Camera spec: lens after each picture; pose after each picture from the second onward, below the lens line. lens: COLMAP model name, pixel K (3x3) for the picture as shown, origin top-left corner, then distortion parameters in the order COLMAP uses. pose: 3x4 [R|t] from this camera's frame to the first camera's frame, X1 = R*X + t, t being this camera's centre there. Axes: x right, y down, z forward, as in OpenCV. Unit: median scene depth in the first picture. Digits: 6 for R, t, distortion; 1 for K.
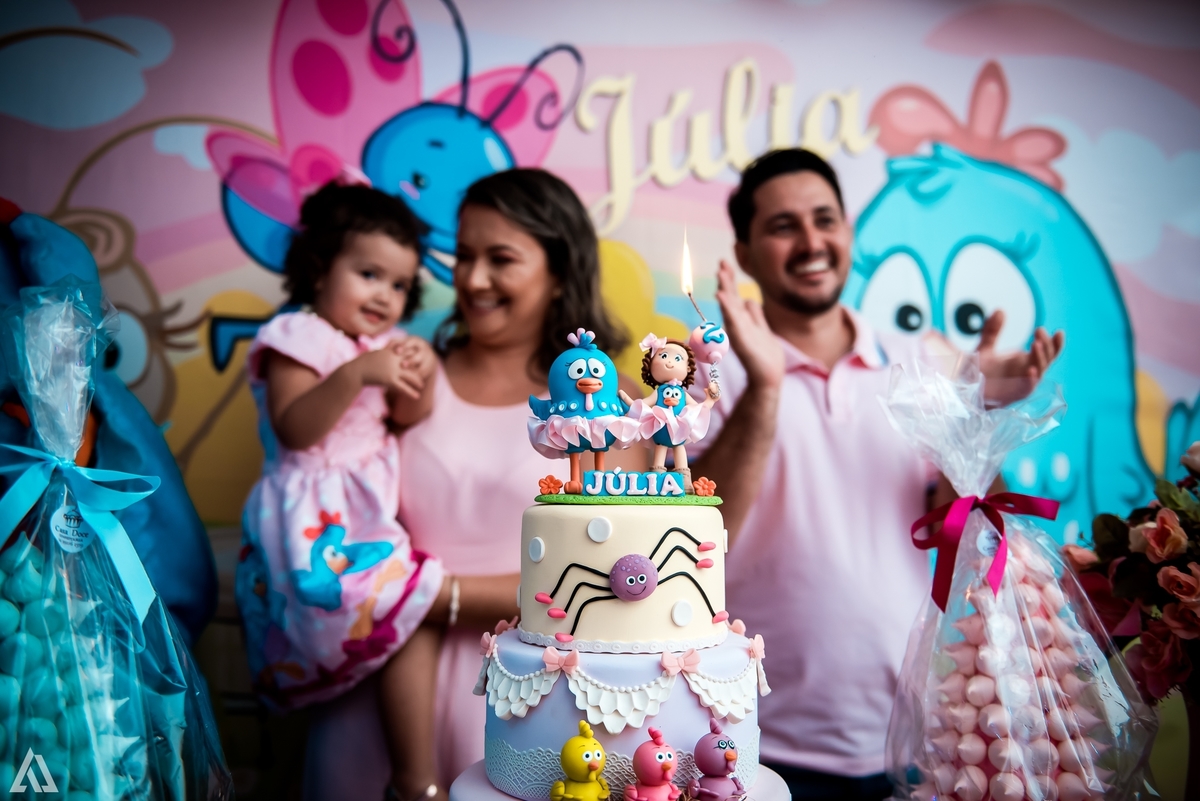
lens RADIAL K [[1086.4, 0, 590.2], [0, 1086.4, 372.2], [0, 0, 1]] dist [0.024380, -0.035346]
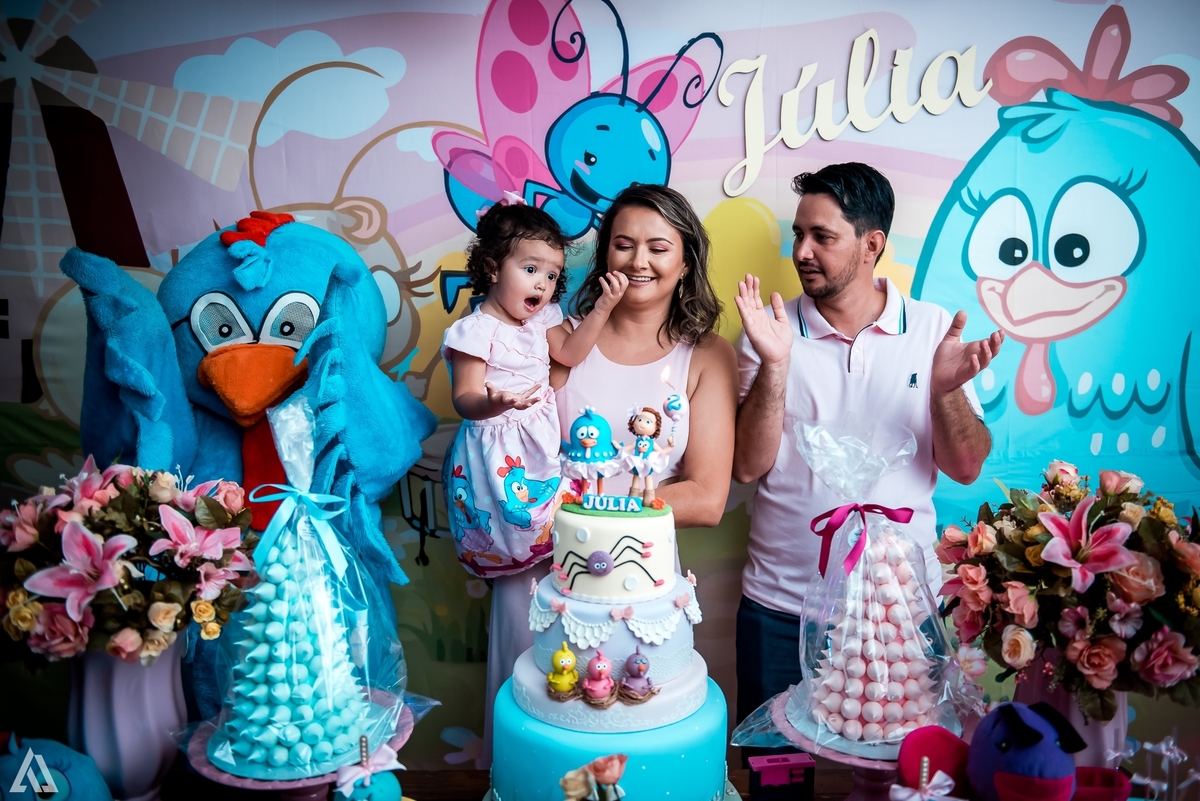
lens RADIAL K [[1044.8, 0, 601.8], [0, 1044.8, 357.4], [0, 0, 1]] dist [0.005166, -0.050063]
pose [[0.966366, 0.024157, -0.256035, 0.378312], [0.023572, 0.983068, 0.181721, -0.361627], [0.256089, -0.181644, 0.949433, -0.440648]]
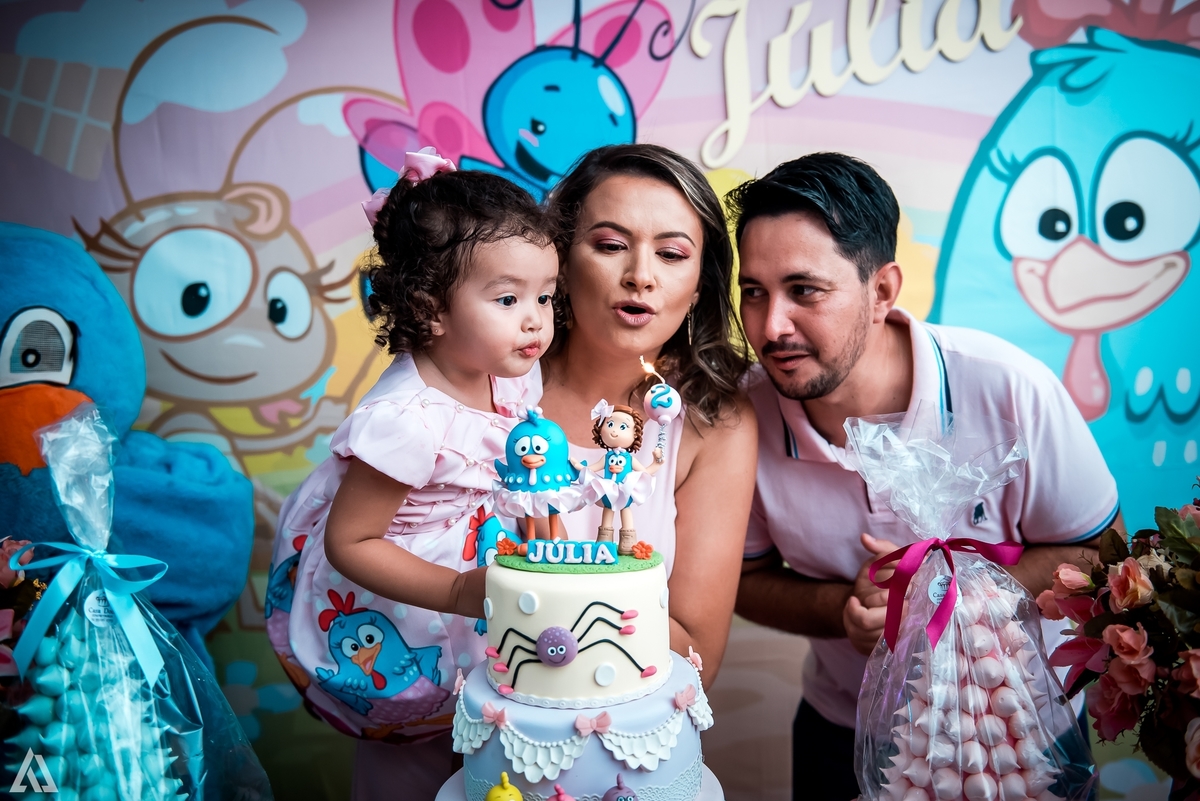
lens RADIAL K [[1044.8, 0, 592.2], [0, 1044.8, 395.0], [0, 0, 1]] dist [0.005166, -0.050063]
pose [[0.971884, -0.011570, -0.235174, 0.271406], [0.054788, 0.982489, 0.178082, -0.211126], [0.228995, -0.185960, 0.955500, 0.014061]]
